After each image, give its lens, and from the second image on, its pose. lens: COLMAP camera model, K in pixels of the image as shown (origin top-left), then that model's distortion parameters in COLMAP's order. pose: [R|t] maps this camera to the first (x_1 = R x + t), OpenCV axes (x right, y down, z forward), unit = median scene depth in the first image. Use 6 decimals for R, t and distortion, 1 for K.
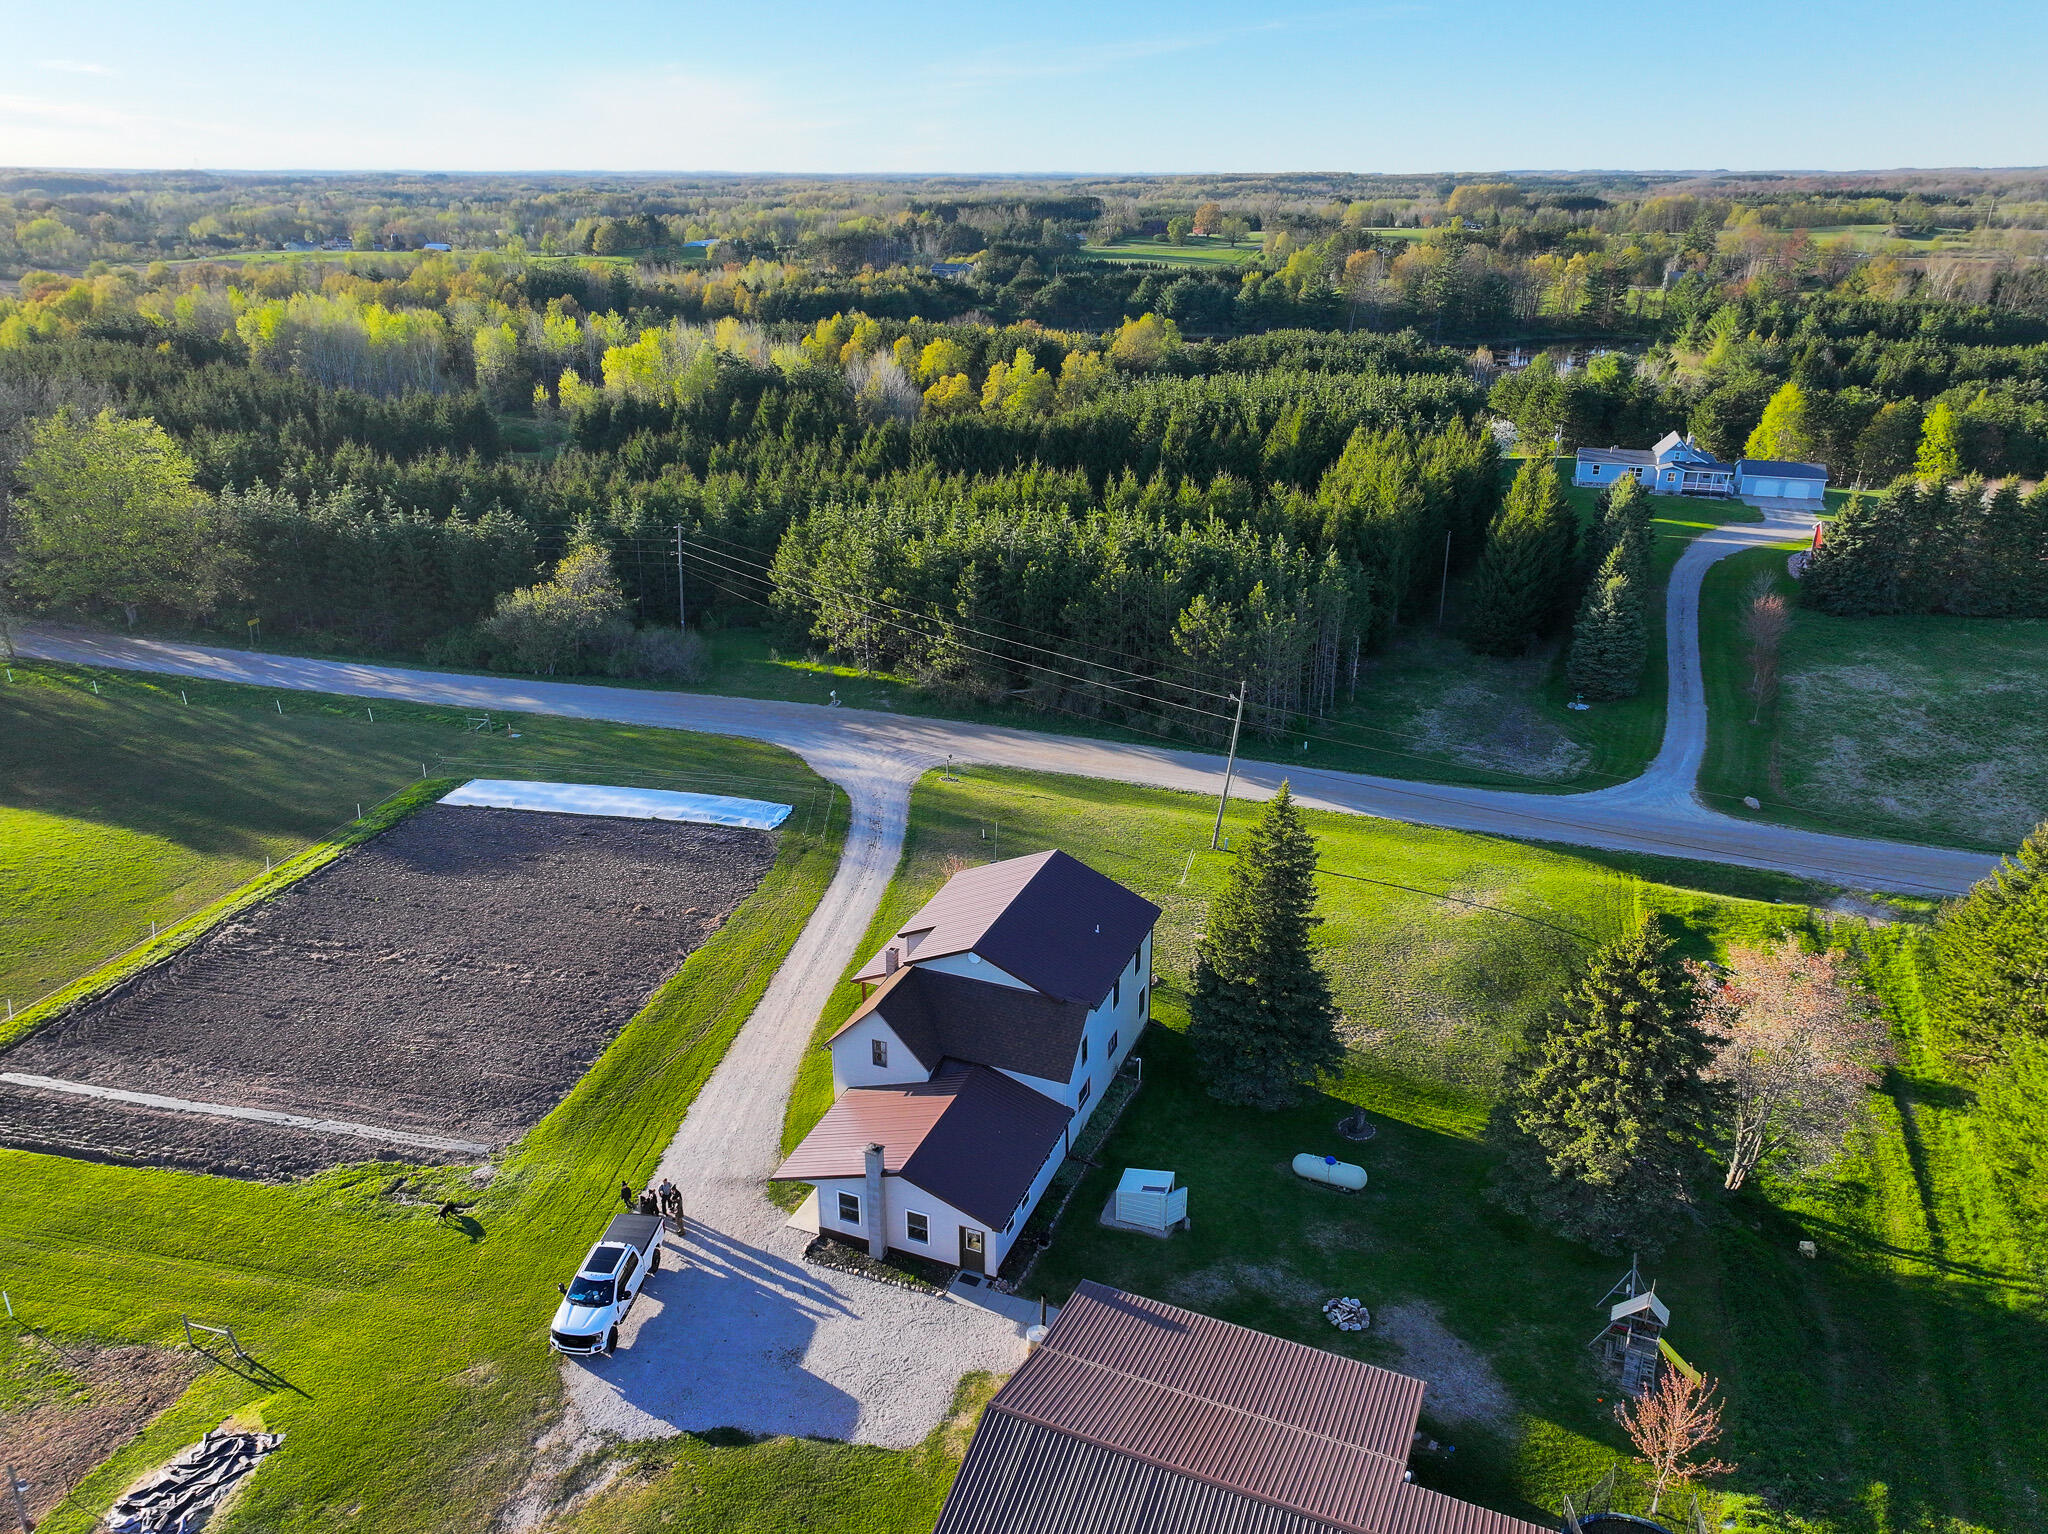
lens RADIAL K [[1433.9, 0, 1035.0], [0, 1433.9, 769.5], [0, 0, 1]] dist [0.001765, 0.013485]
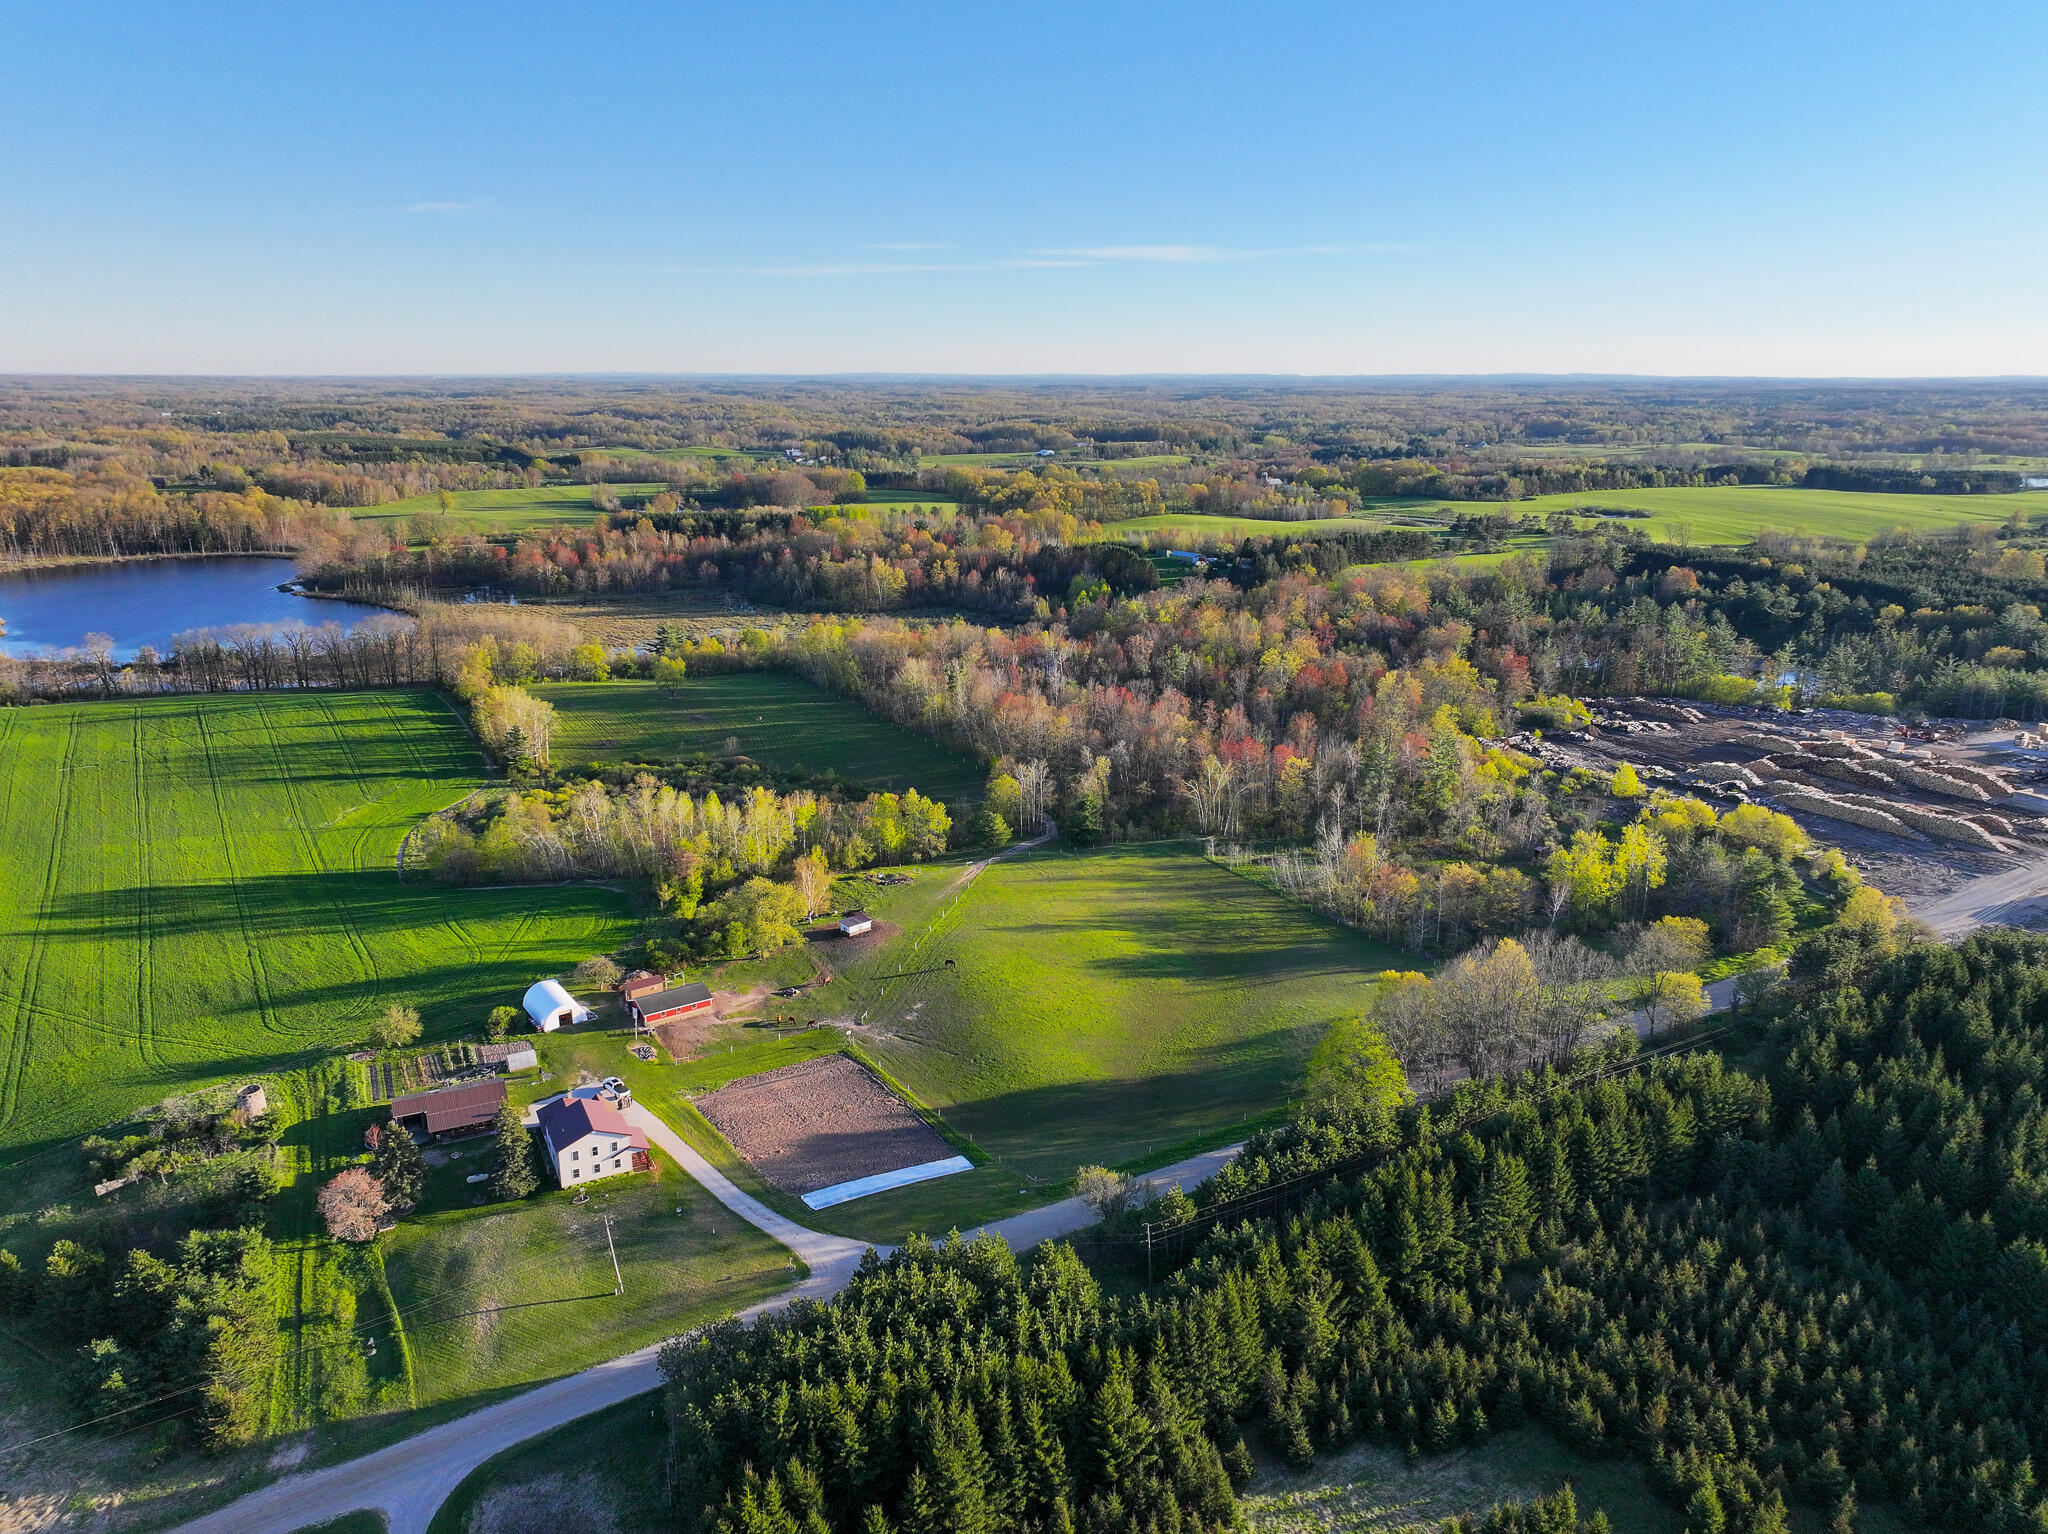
lens RADIAL K [[1433.9, 0, 1030.4], [0, 1433.9, 760.8], [0, 0, 1]] dist [0.001765, 0.013485]
pose [[-0.663454, 0.192746, -0.722965, 0.382883], [-0.288957, 0.825281, 0.485195, -0.615555], [0.690169, 0.530810, -0.491841, 0.725378]]
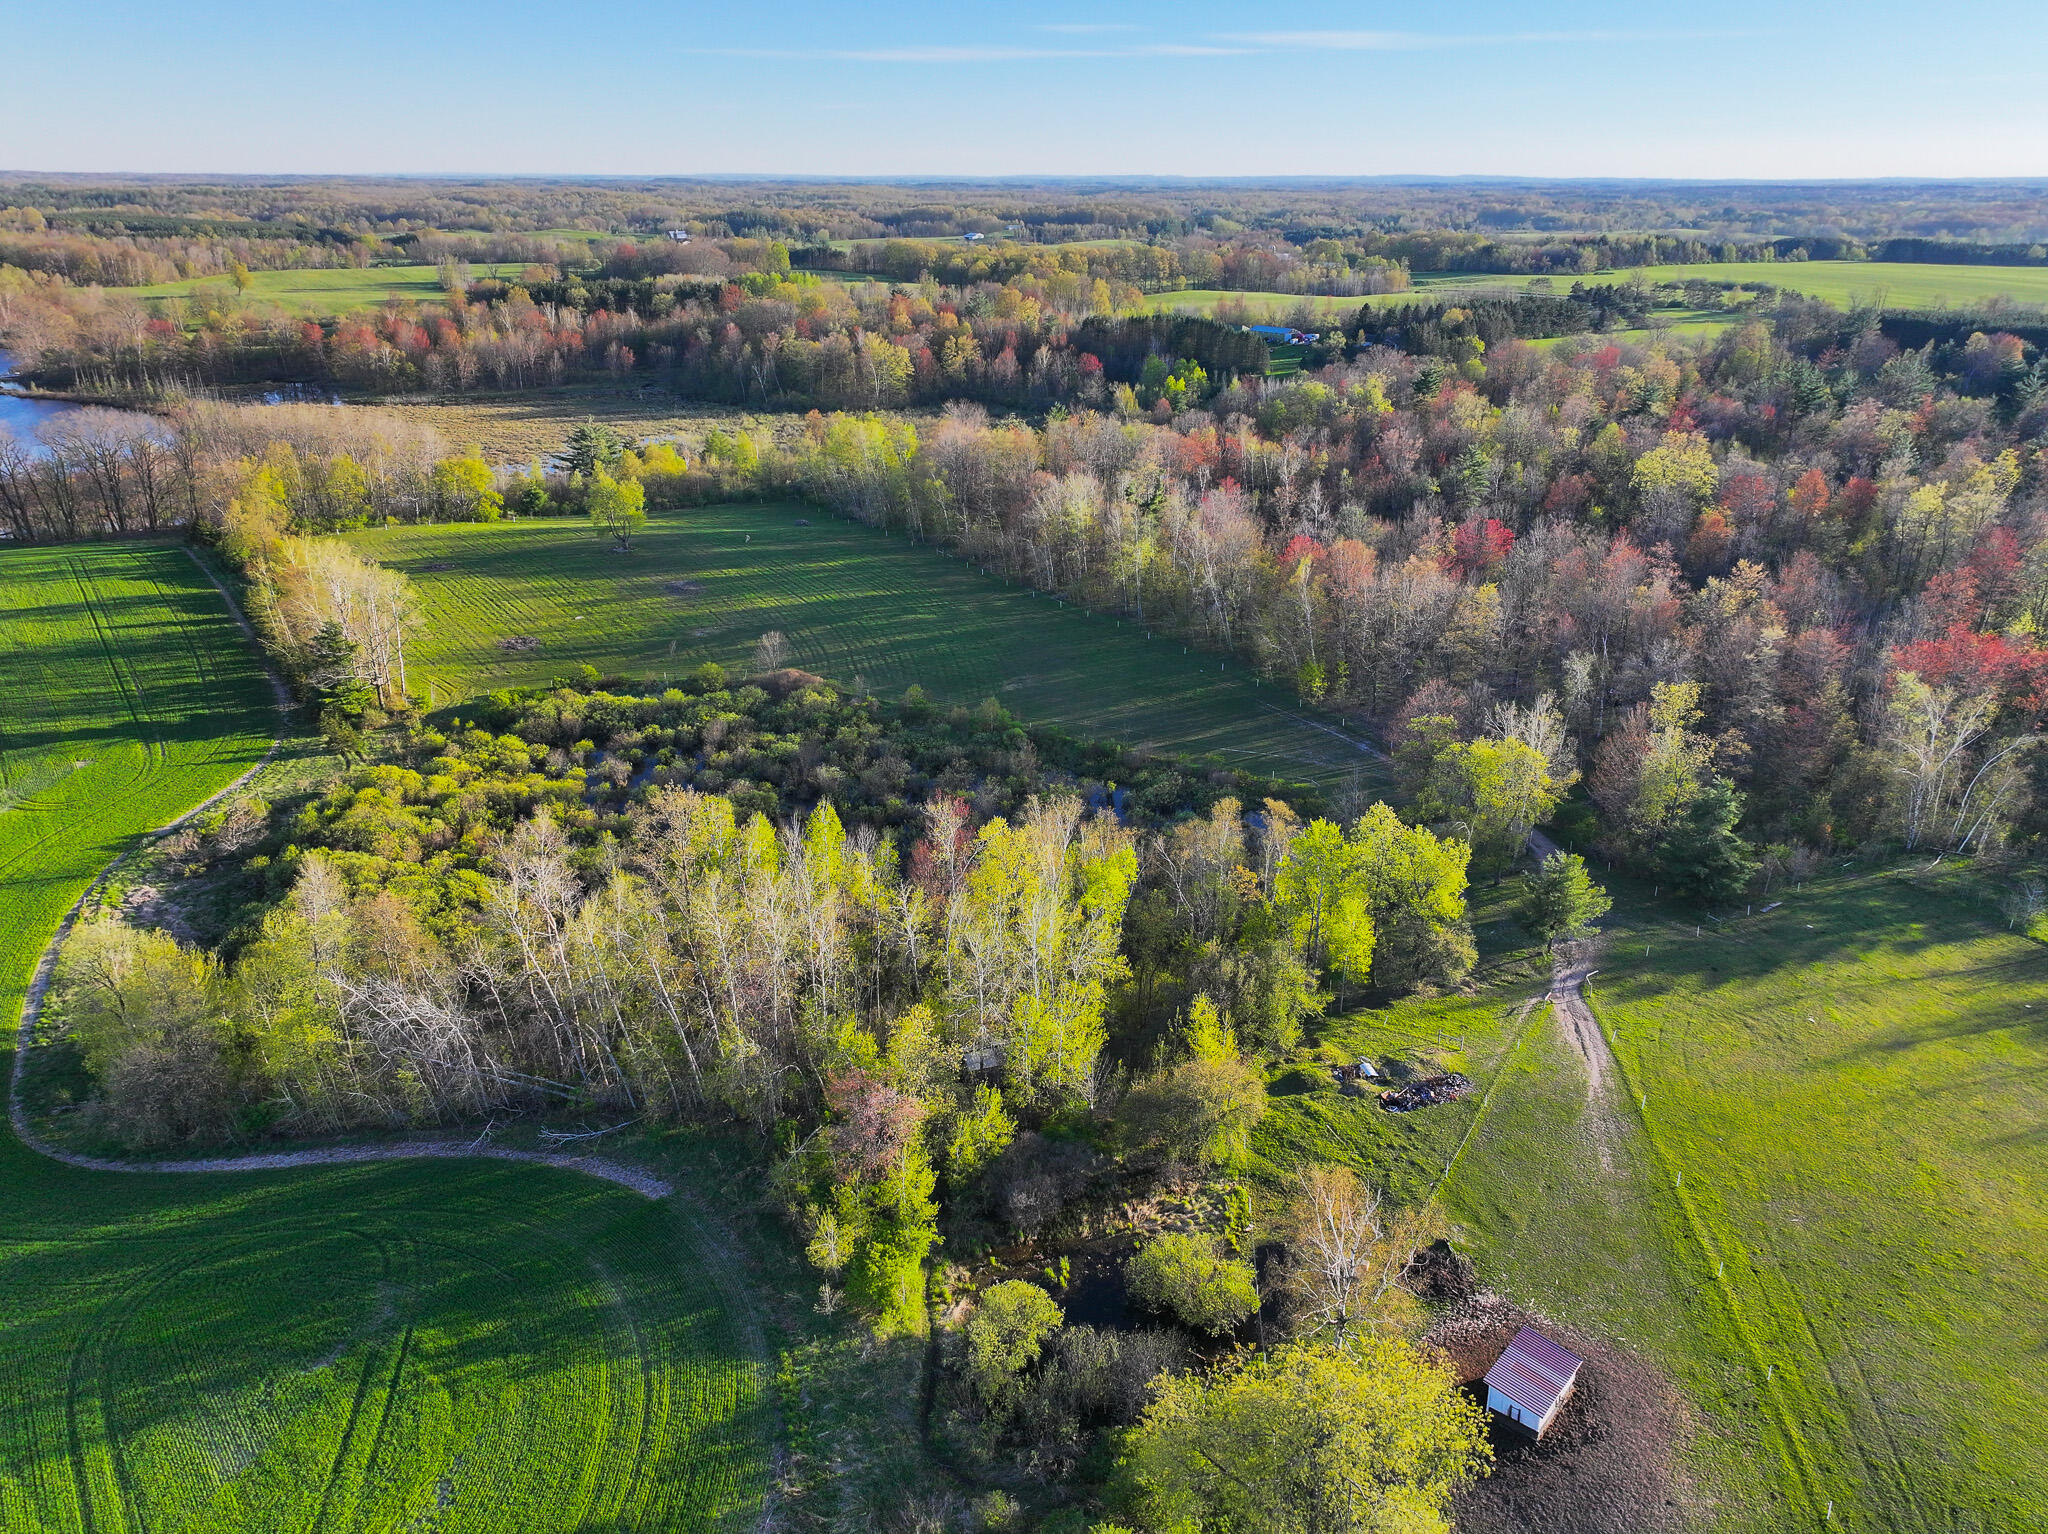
lens RADIAL K [[1433.9, 0, 1030.4], [0, 1433.9, 770.2], [0, 0, 1]] dist [0.001765, 0.013485]
pose [[-0.597216, 0.302984, -0.742654, -0.059525], [-0.311635, 0.765513, 0.562915, -0.165228], [0.739065, 0.567619, -0.362756, 0.078661]]
